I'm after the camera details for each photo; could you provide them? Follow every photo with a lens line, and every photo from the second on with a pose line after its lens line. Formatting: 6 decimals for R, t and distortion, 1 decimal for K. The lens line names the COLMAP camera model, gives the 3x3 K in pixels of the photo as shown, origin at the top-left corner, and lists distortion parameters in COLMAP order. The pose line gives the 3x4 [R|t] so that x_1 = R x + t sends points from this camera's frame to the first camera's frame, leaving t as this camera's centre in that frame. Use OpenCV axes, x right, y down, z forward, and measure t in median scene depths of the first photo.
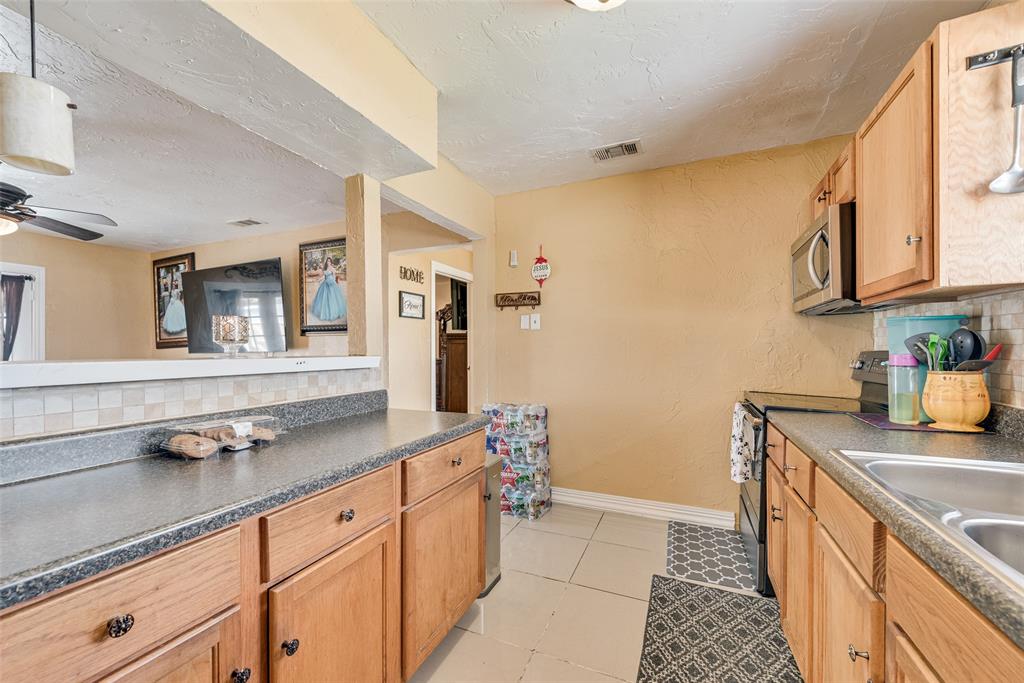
lens RADIAL K [[408.6, 0, 512.4], [0, 408.6, 344.0], [0, 0, 1]] dist [0.018082, -0.007340]
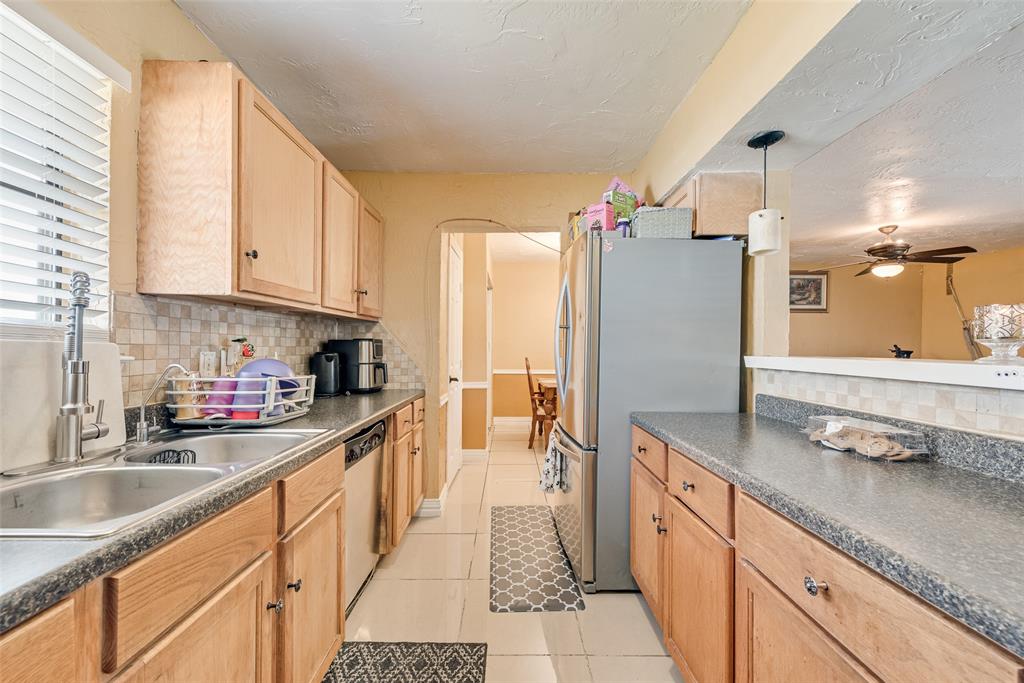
lens RADIAL K [[408.6, 0, 512.4], [0, 408.6, 344.0], [0, 0, 1]] dist [0.018082, -0.007340]
pose [[-0.913611, -0.007527, -0.406520, 0.409608], [-0.000662, 0.999855, -0.017025, 0.013943], [0.406589, -0.015285, -0.913483, 1.362769]]
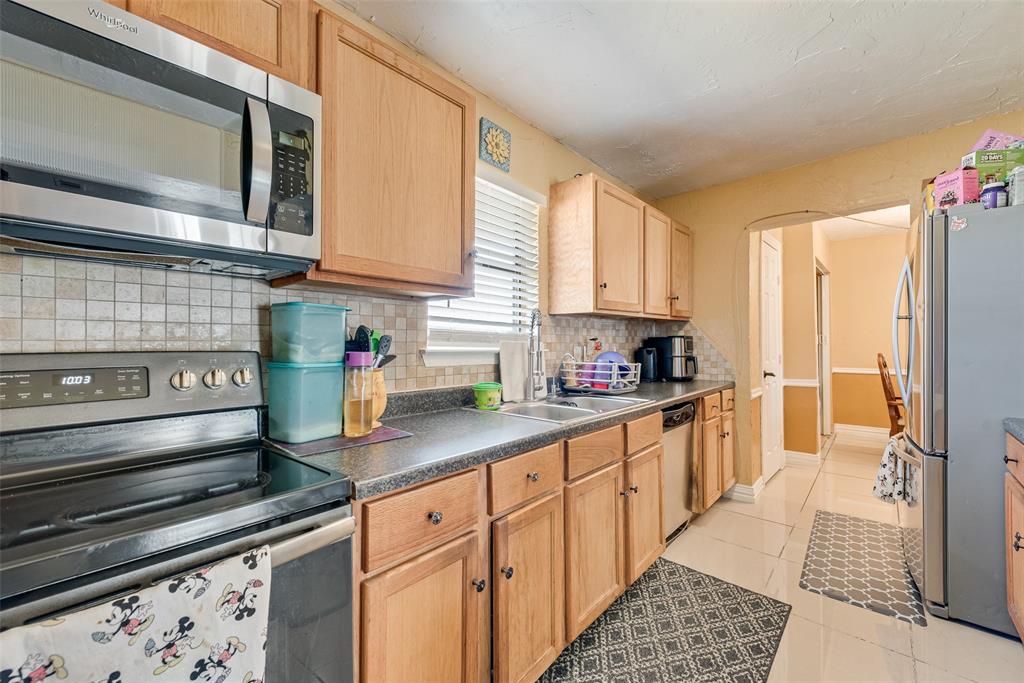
lens RADIAL K [[408.6, 0, 512.4], [0, 408.6, 344.0], [0, 0, 1]] dist [0.018082, -0.007340]
pose [[-0.950252, 0.006394, 0.311416, 0.435853], [0.003967, 0.999957, -0.008427, 0.021309], [-0.311456, -0.006772, -0.950236, 2.109059]]
